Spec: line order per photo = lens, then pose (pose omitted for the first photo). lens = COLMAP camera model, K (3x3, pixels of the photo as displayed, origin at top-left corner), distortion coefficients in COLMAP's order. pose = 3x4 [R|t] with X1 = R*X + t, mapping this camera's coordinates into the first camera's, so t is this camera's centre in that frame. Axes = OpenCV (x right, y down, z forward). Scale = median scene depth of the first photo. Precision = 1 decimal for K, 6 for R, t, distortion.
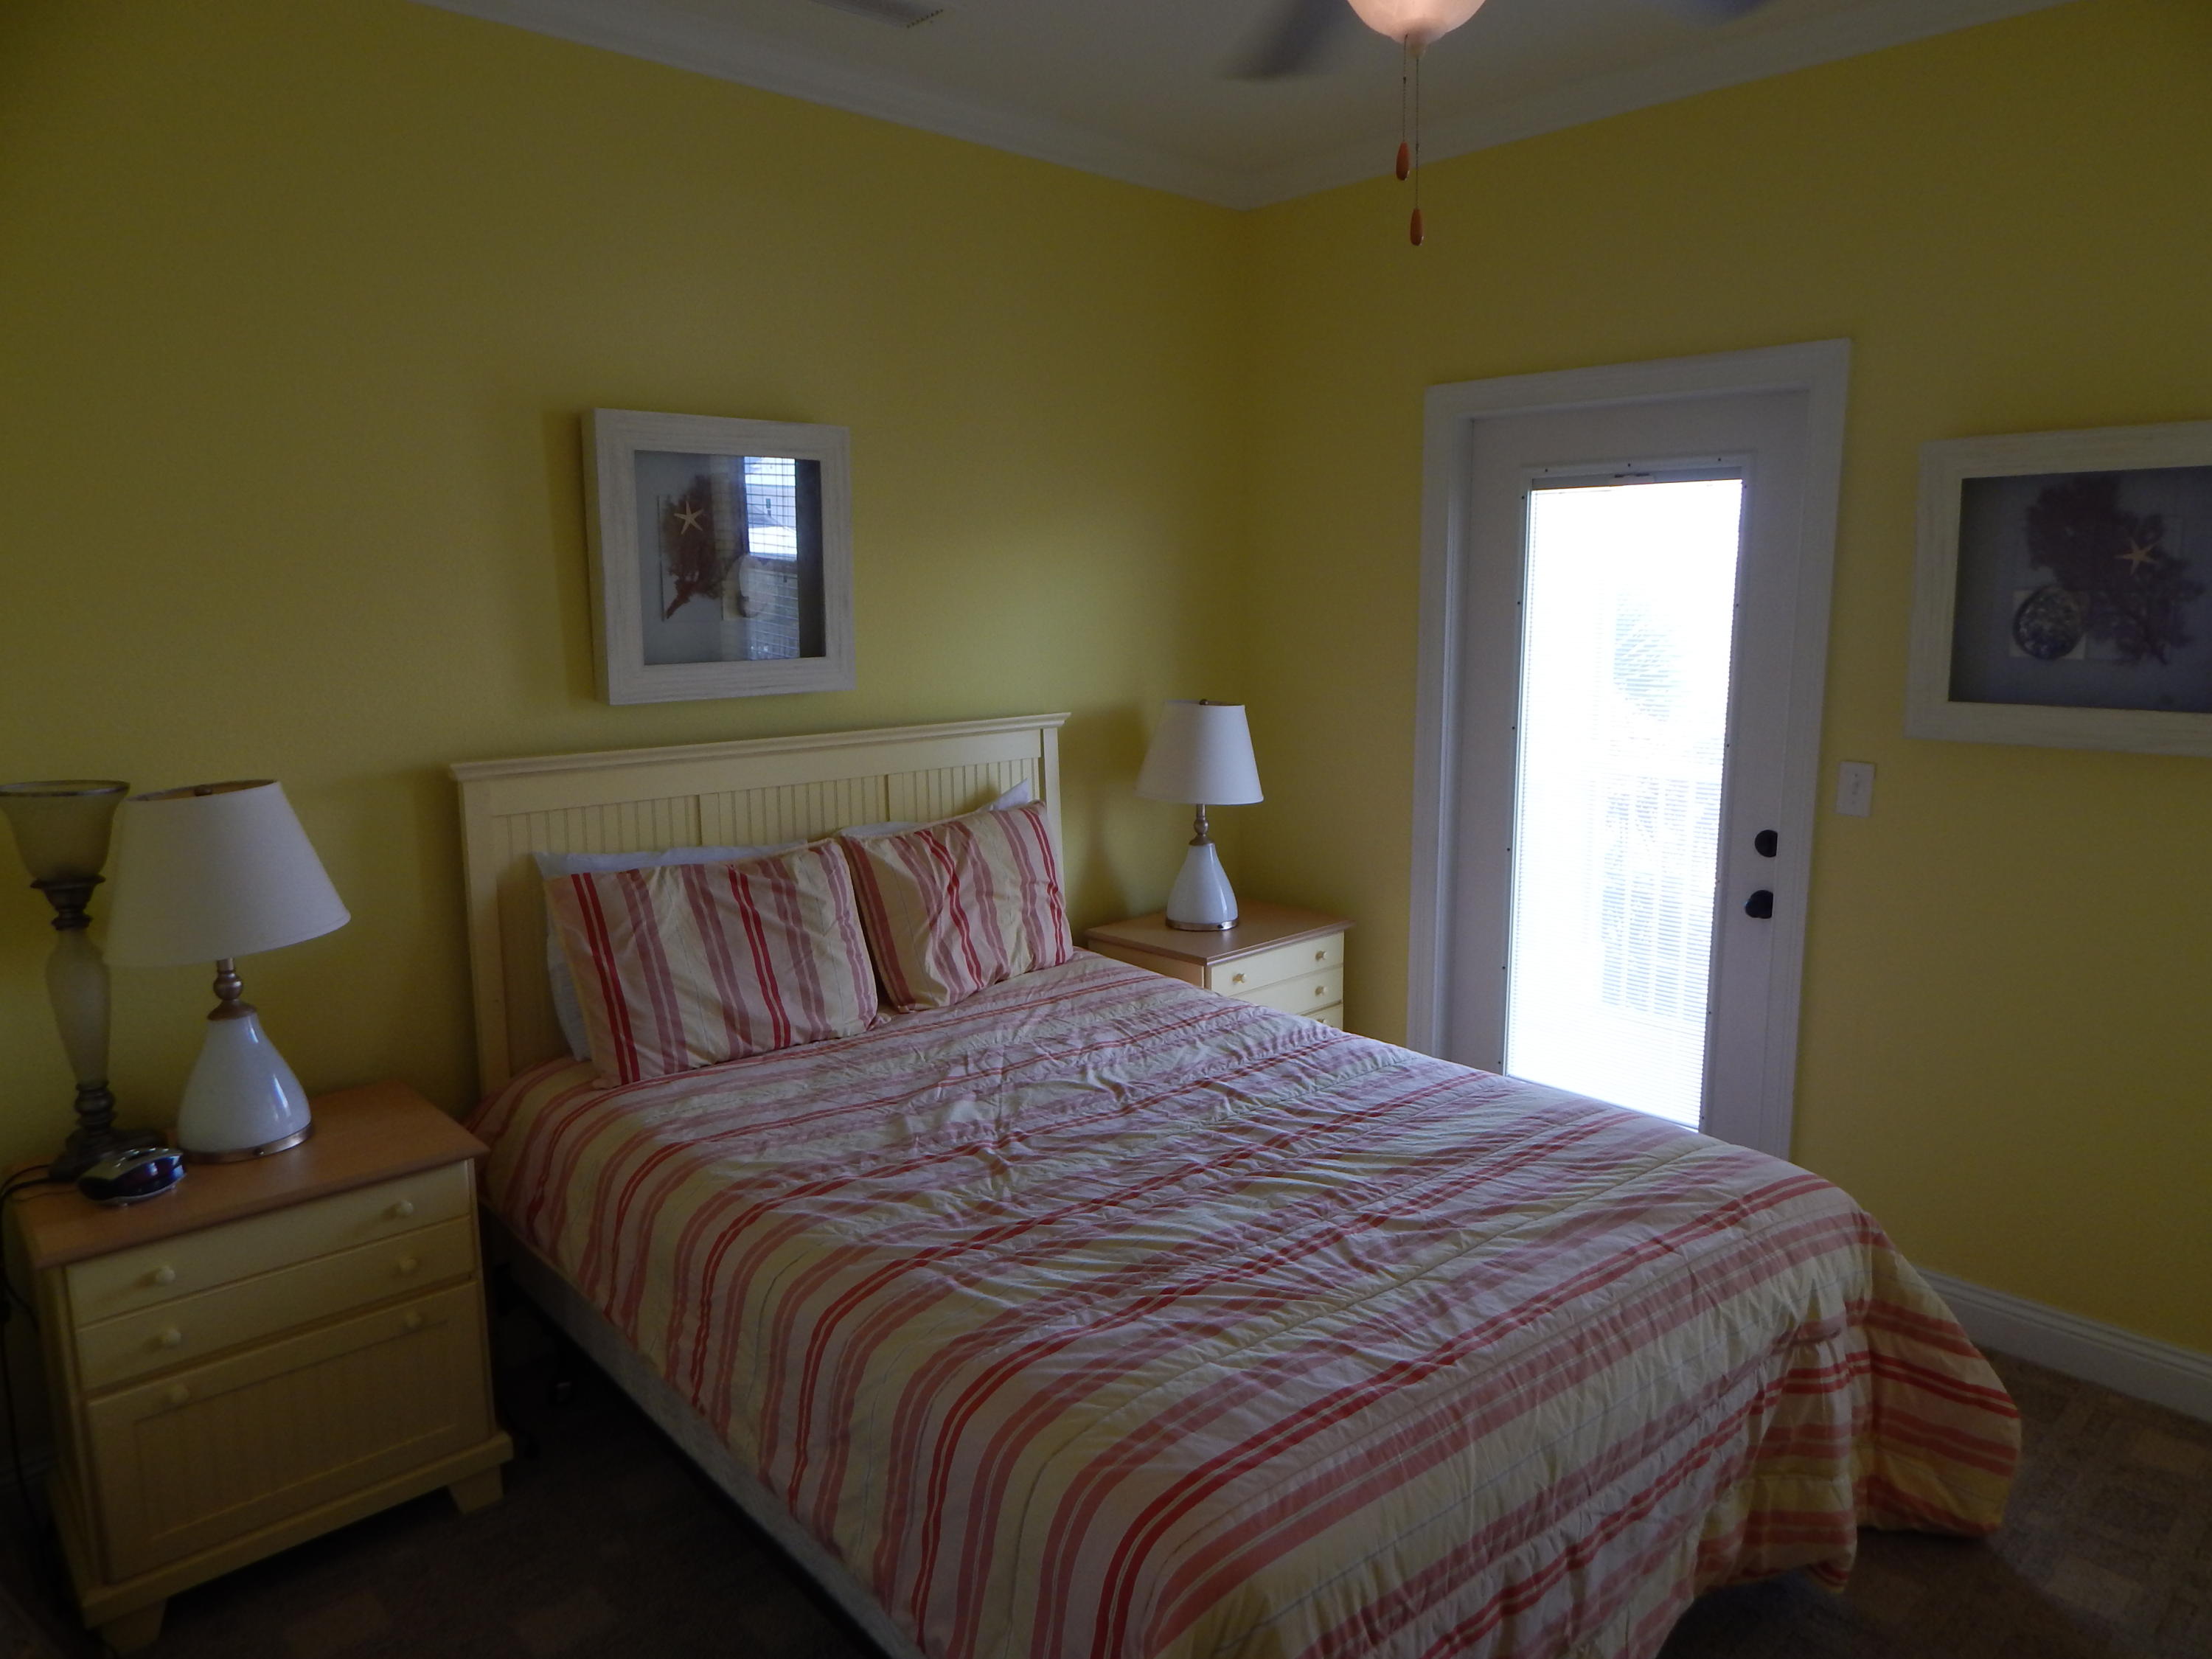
lens RADIAL K [[1447.2, 0, 1112.6], [0, 1447.2, 826.2], [0, 0, 1]] dist [0.002299, -0.012156]
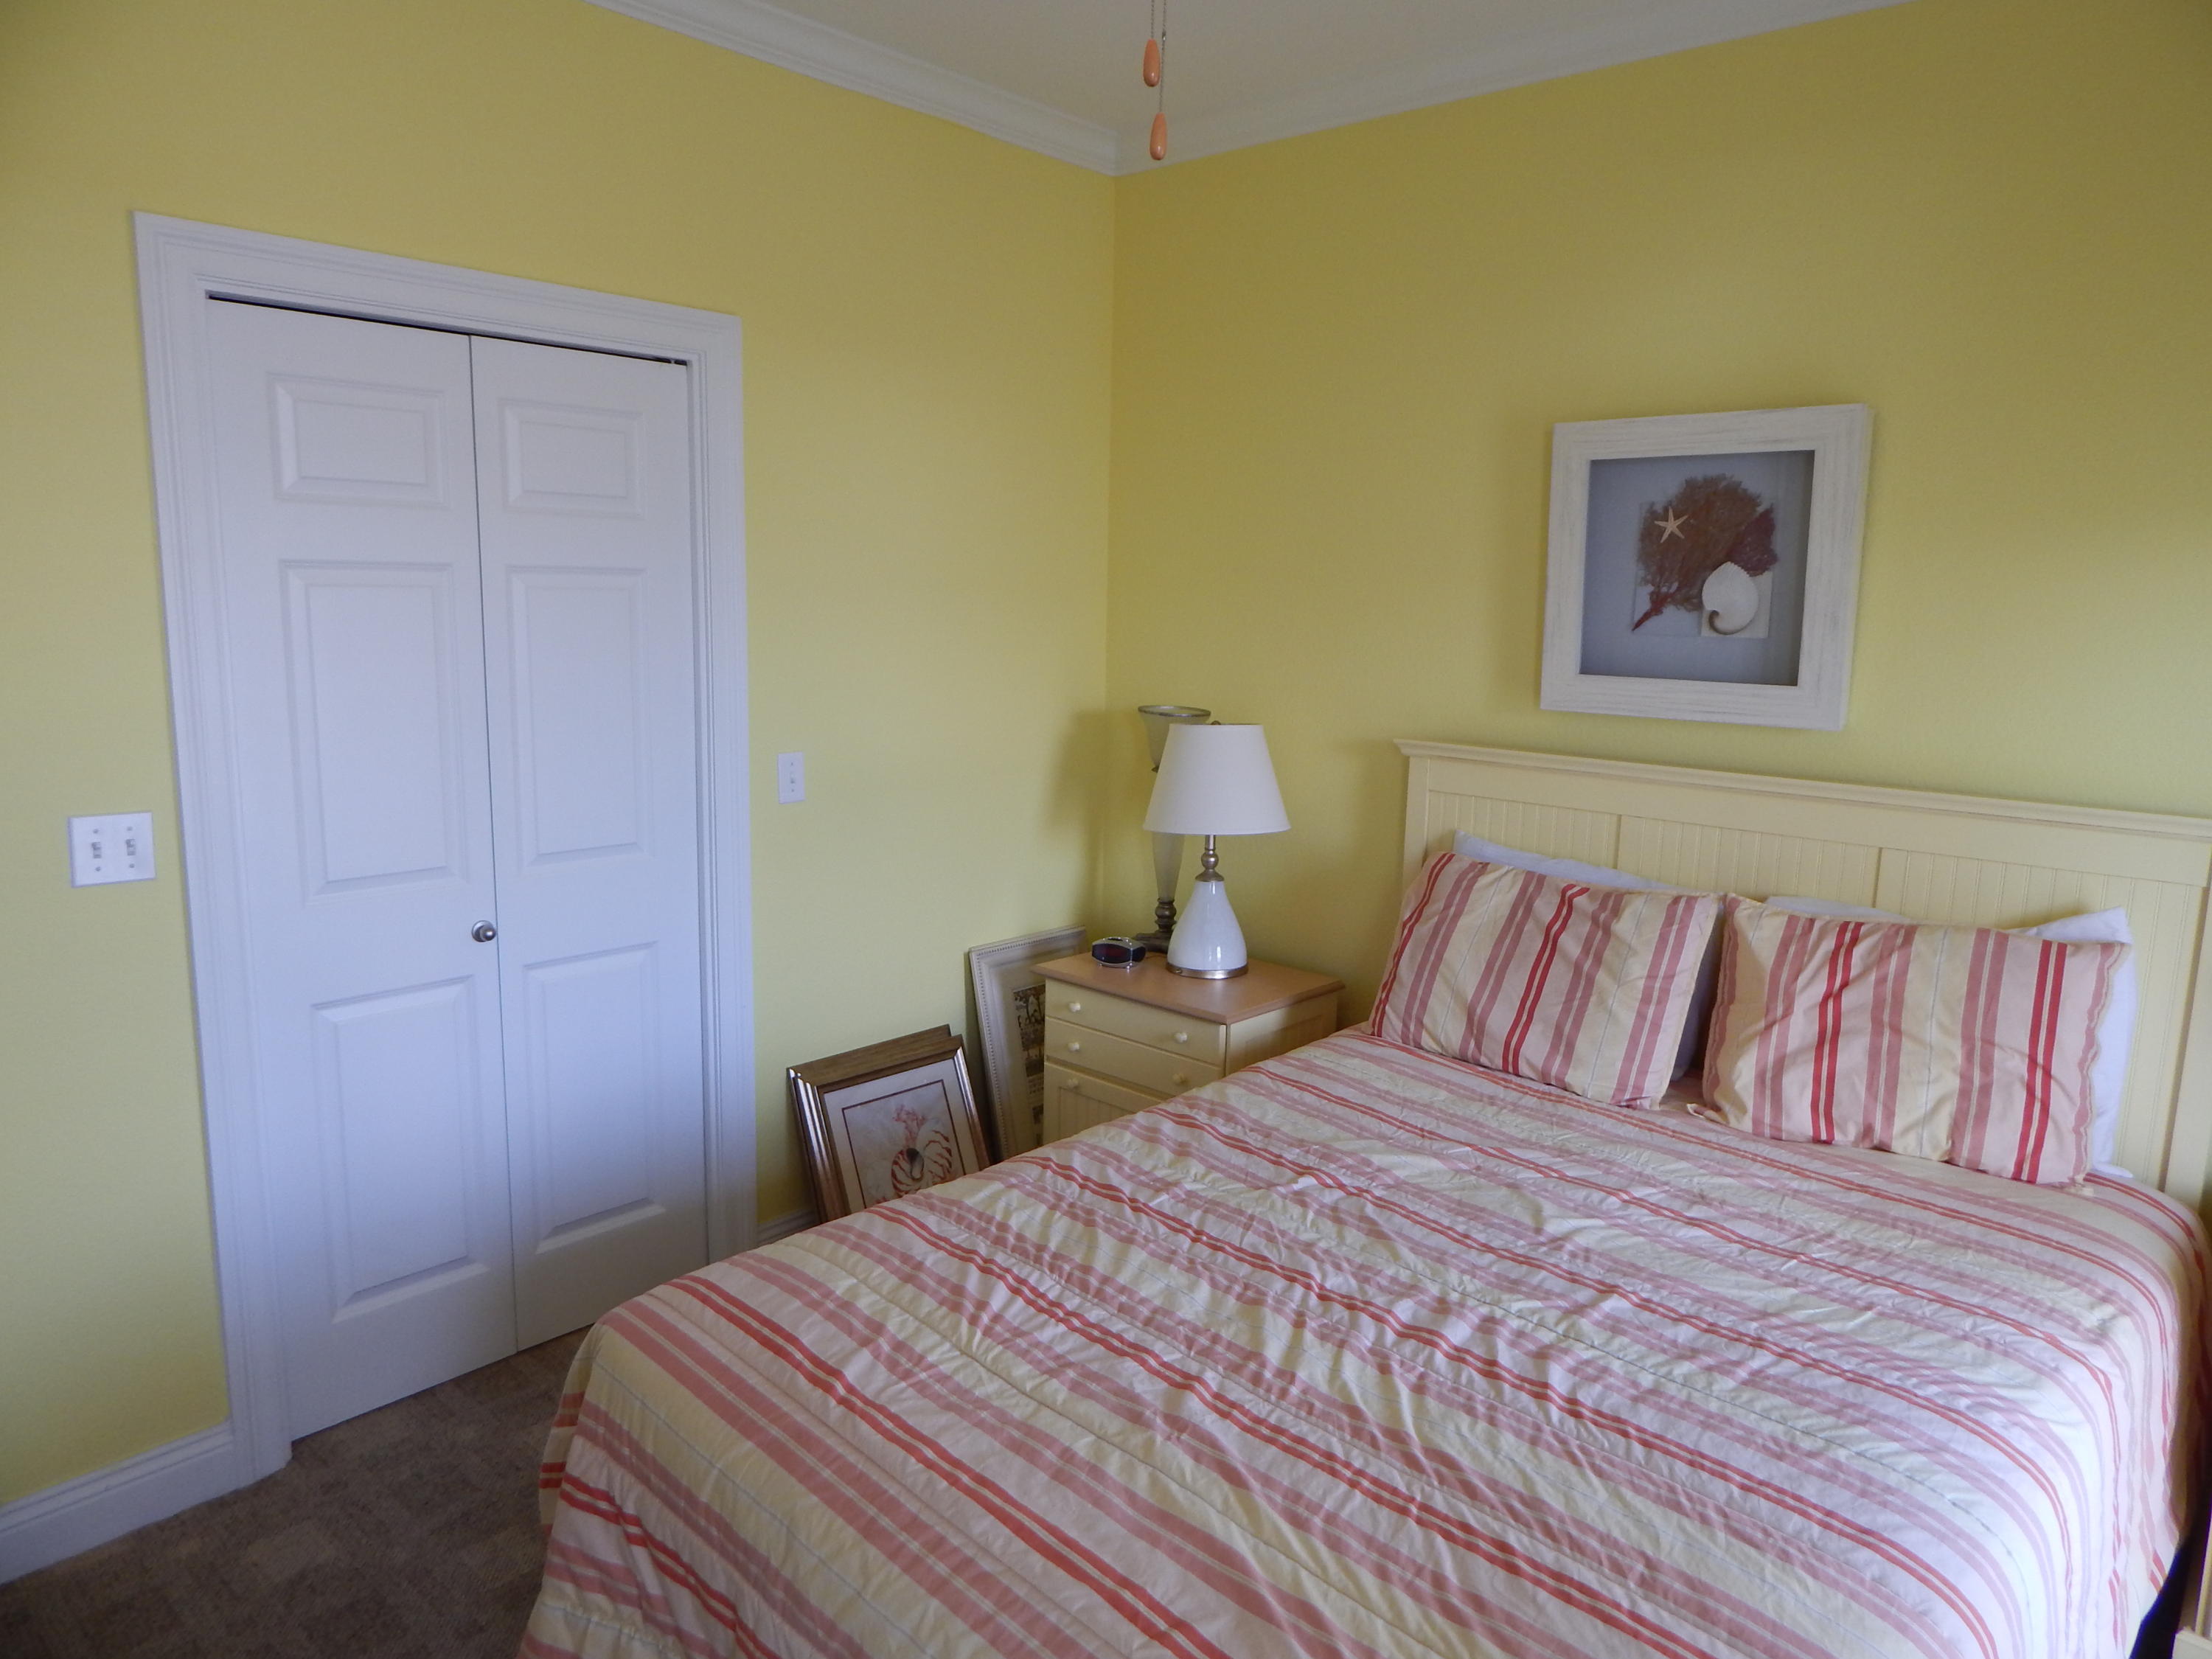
lens RADIAL K [[1447.2, 0, 1112.6], [0, 1447.2, 826.2], [0, 0, 1]] dist [0.002299, -0.012156]
pose [[0.097511, 0.169748, -0.980651, 0.695652], [-0.188088, 0.970734, 0.149329, -0.105394], [0.977300, 0.169888, 0.126585, 0.619792]]
